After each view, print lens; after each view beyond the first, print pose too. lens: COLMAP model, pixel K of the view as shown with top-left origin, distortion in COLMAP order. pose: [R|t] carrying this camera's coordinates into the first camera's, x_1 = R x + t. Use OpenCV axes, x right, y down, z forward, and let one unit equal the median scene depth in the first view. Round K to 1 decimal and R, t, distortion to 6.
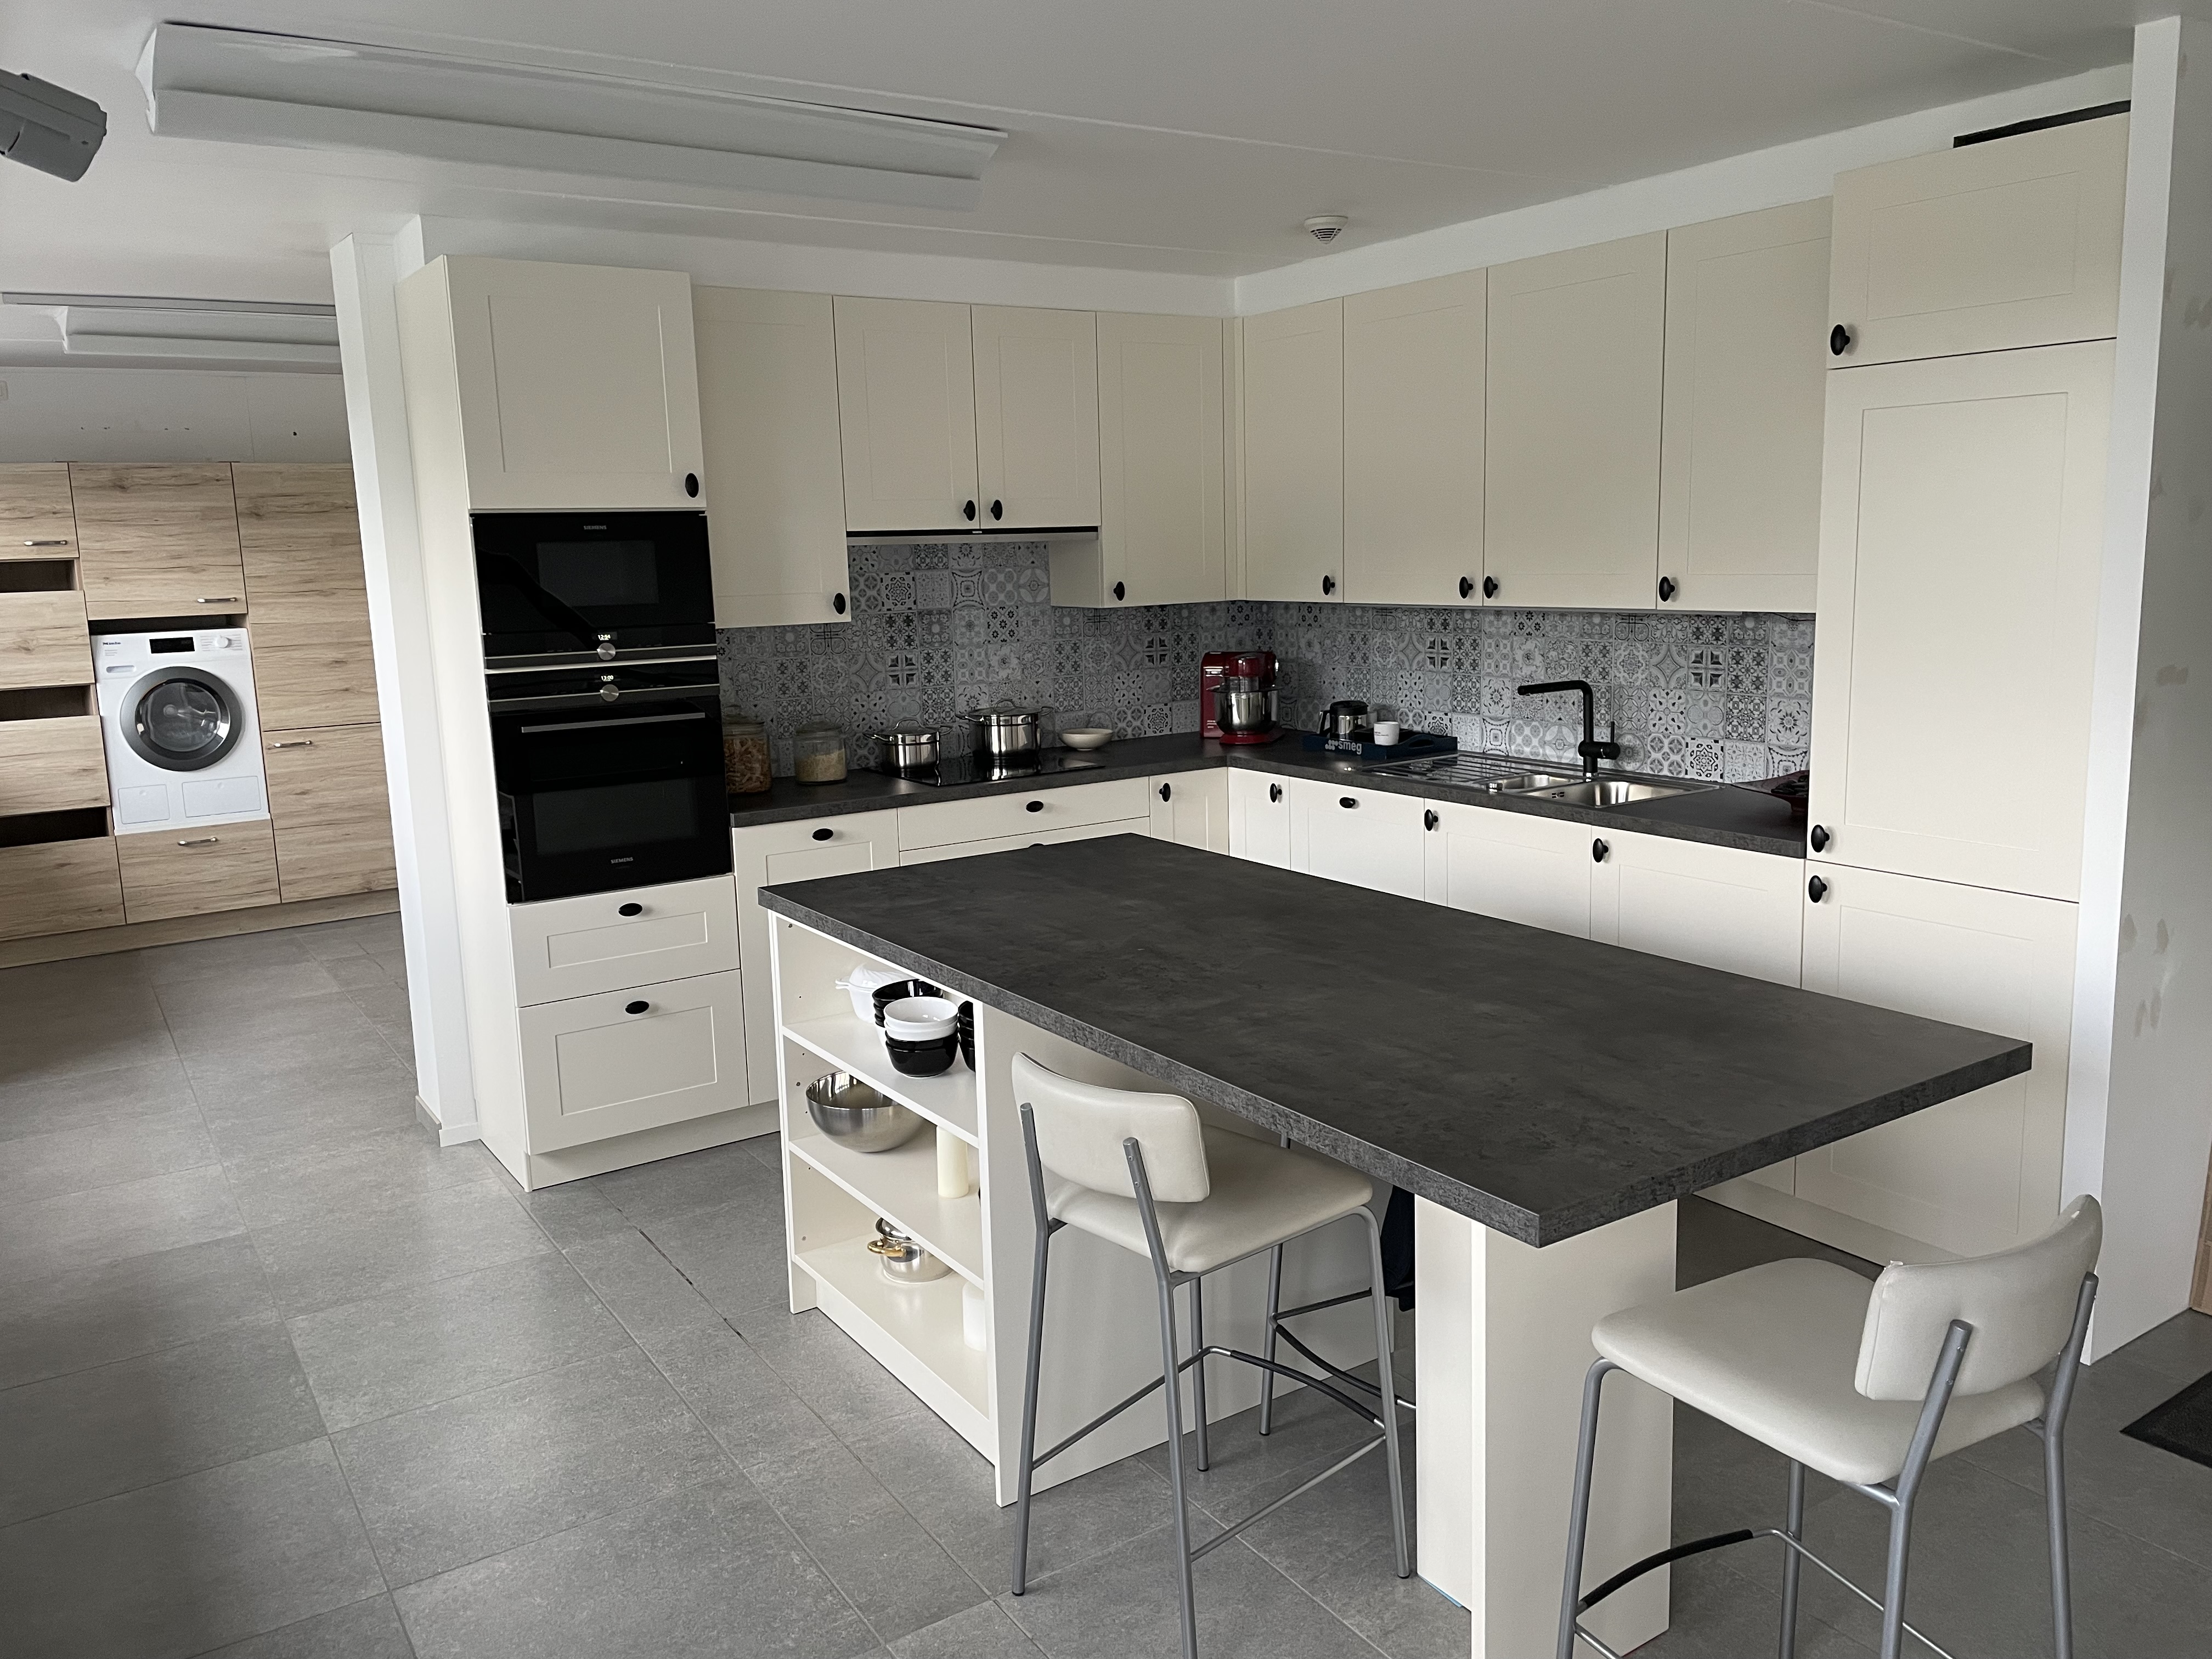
lens RADIAL K [[1664.2, 0, 1130.1], [0, 1664.2, 827.0], [0, 0, 1]] dist [0.091376, -0.120656]
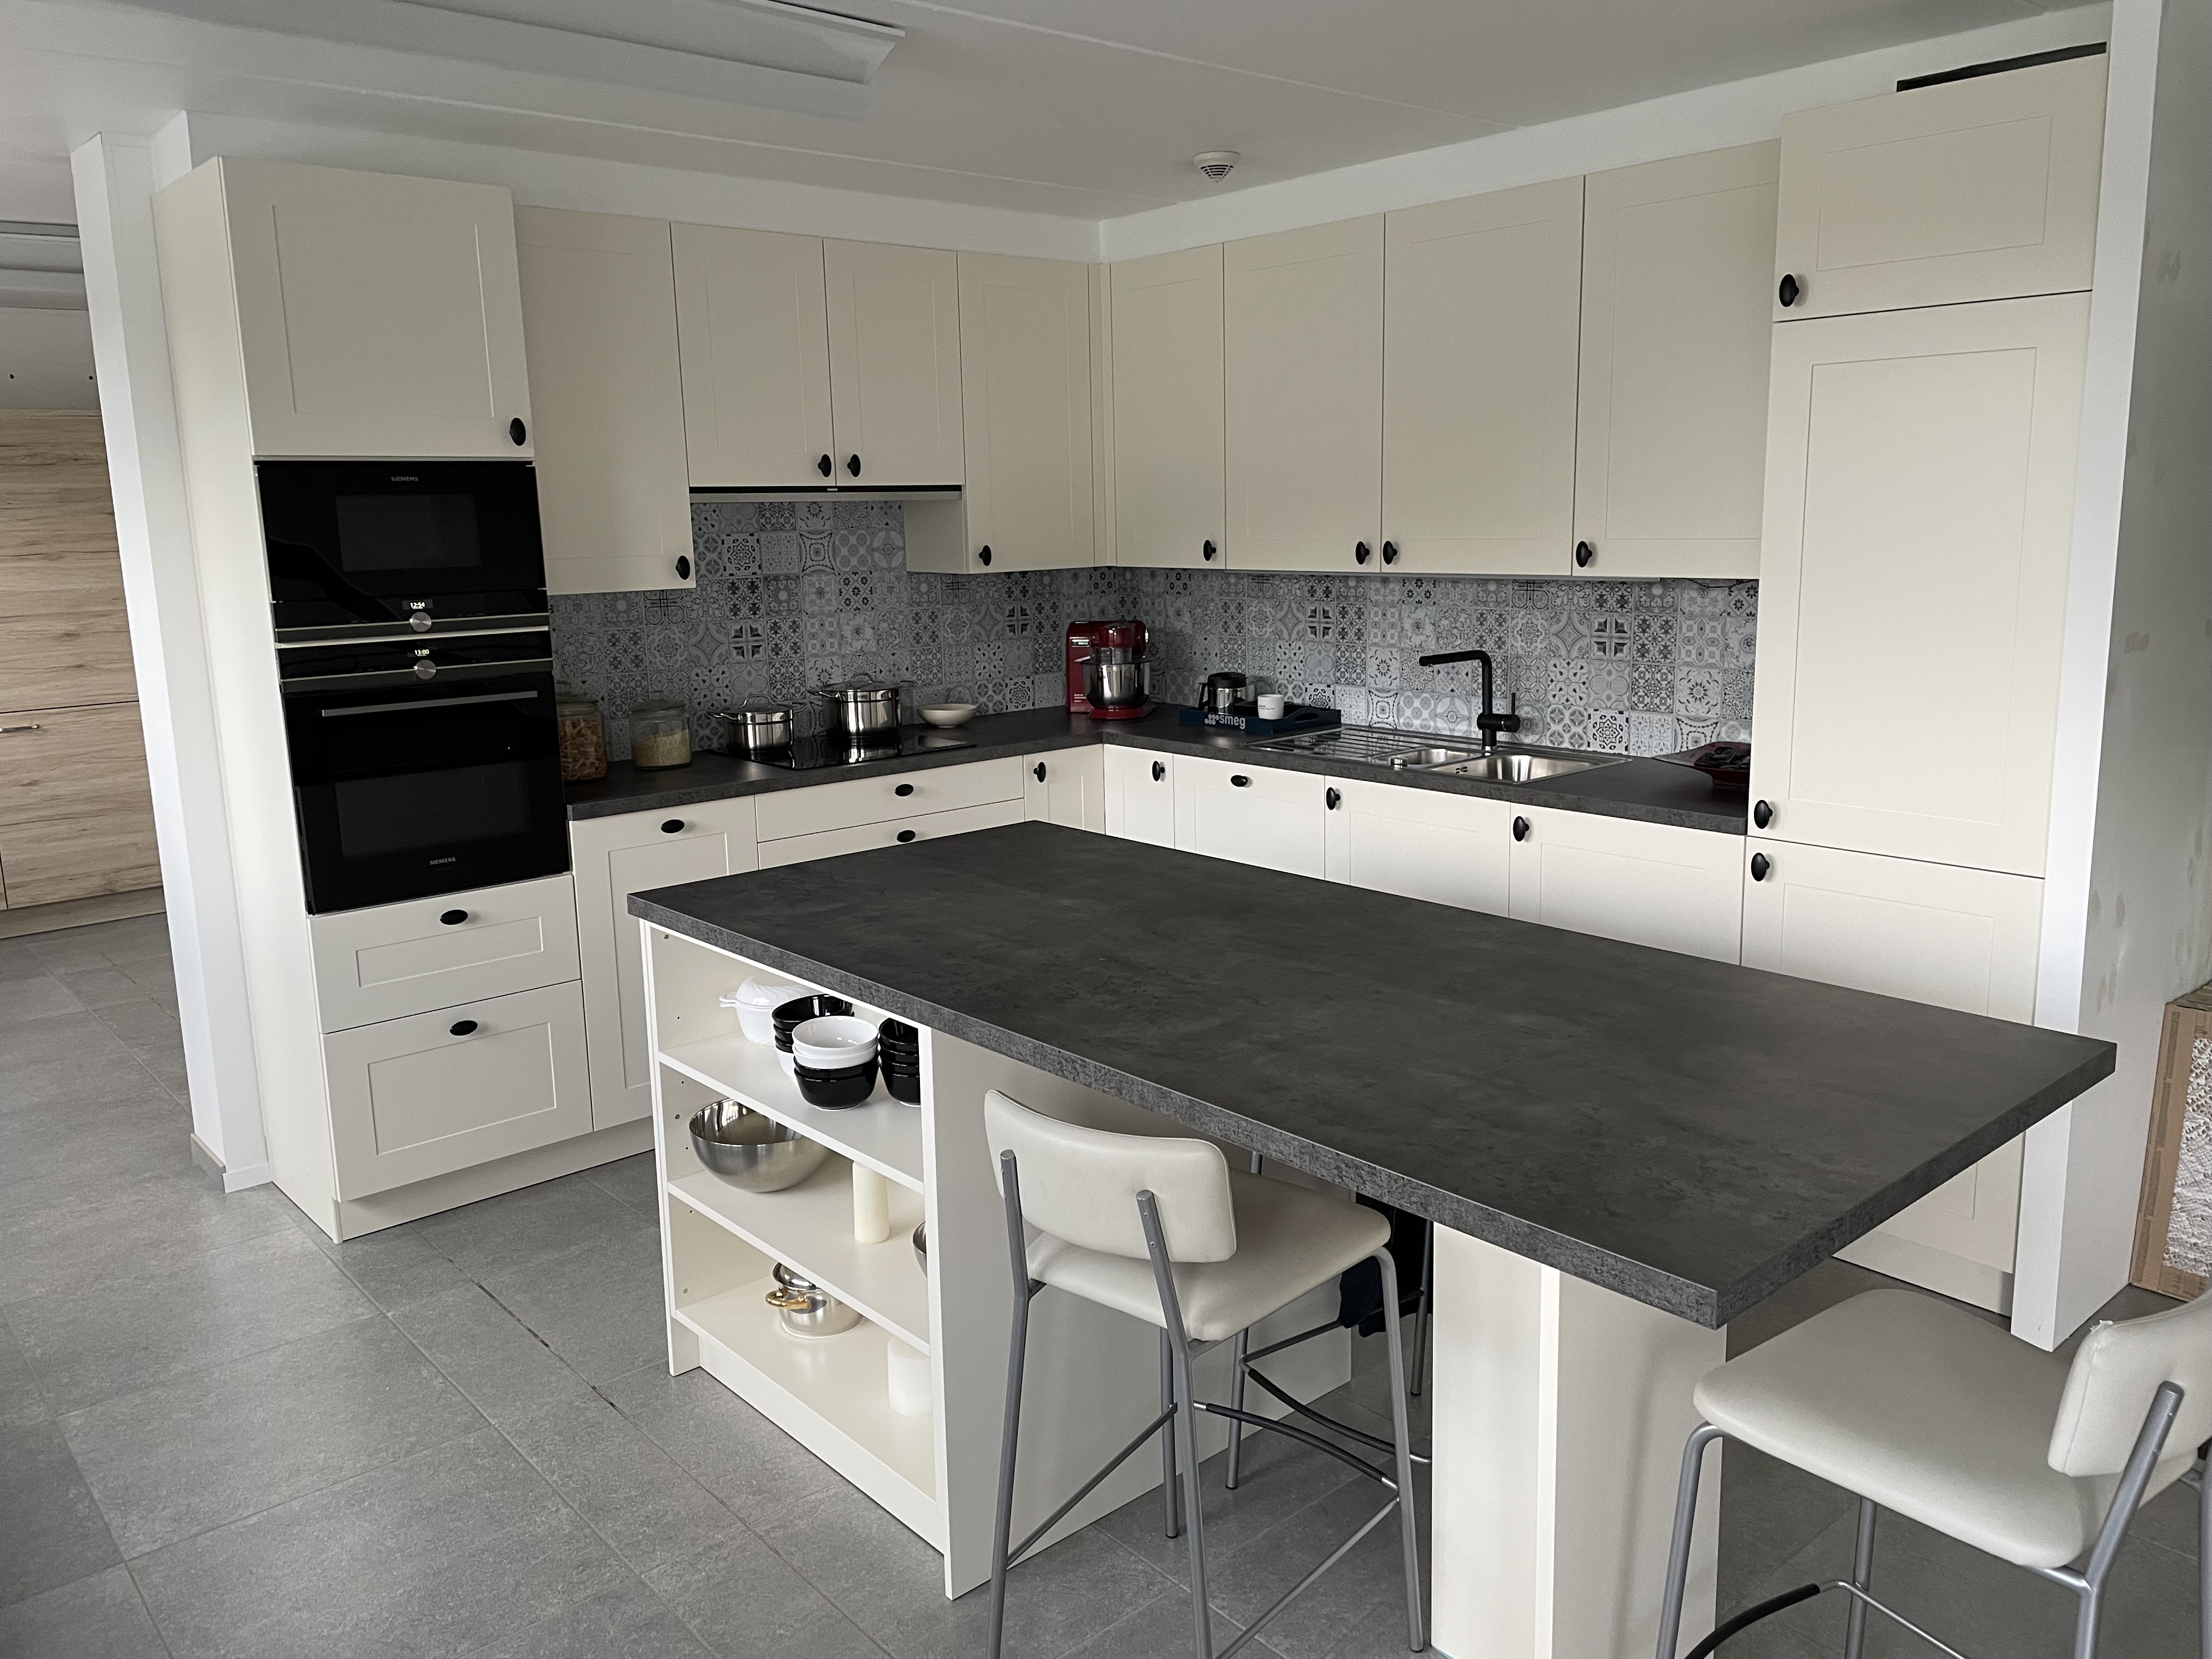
lens RADIAL K [[1661.7, 0, 1133.7], [0, 1661.7, 818.9], [0, 0, 1]] dist [0.095143, -0.123570]
pose [[0.991077, -0.018438, 0.132011, -0.056423], [0.016628, 0.999752, 0.014796, -0.008297], [-0.132251, -0.012469, 0.991138, 0.076517]]
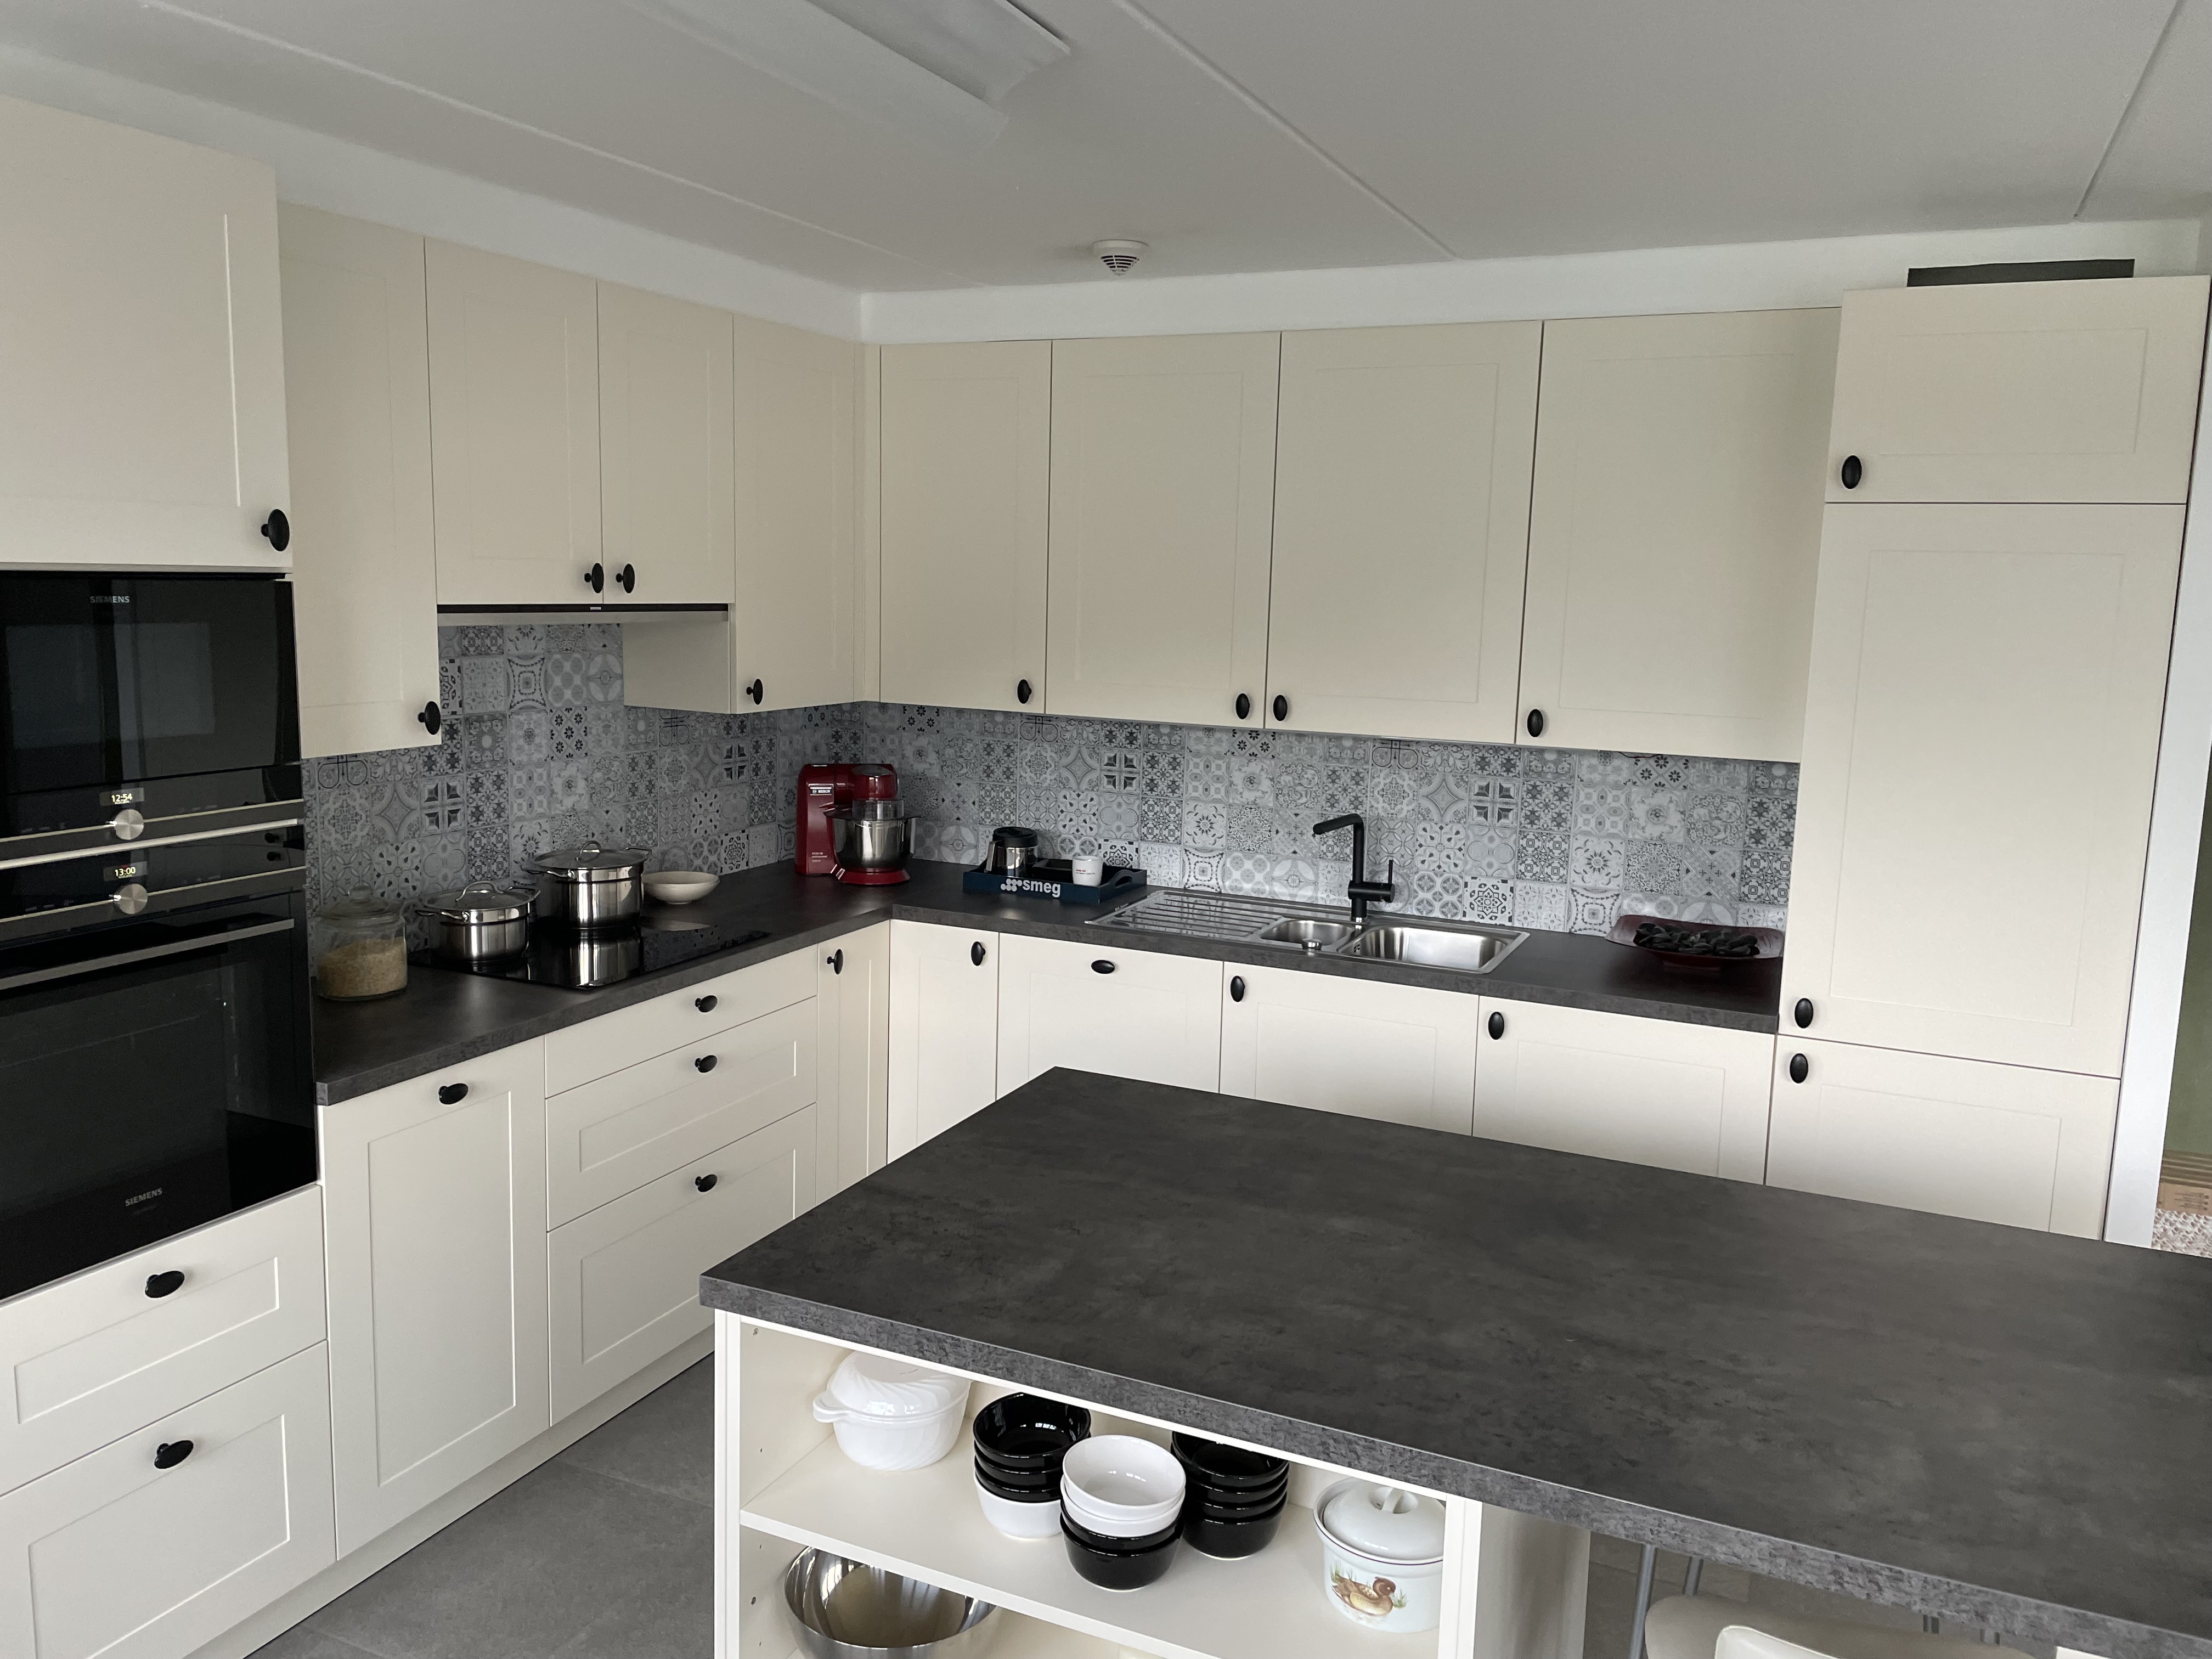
lens RADIAL K [[1664.2, 0, 1130.1], [0, 1664.2, 827.0], [0, 0, 1]] dist [0.091376, -0.120656]
pose [[0.849173, -0.028004, 0.527372, -0.292223], [0.039391, 0.999170, -0.010371, -0.076516], [-0.526644, 0.029581, 0.849571, 0.323808]]
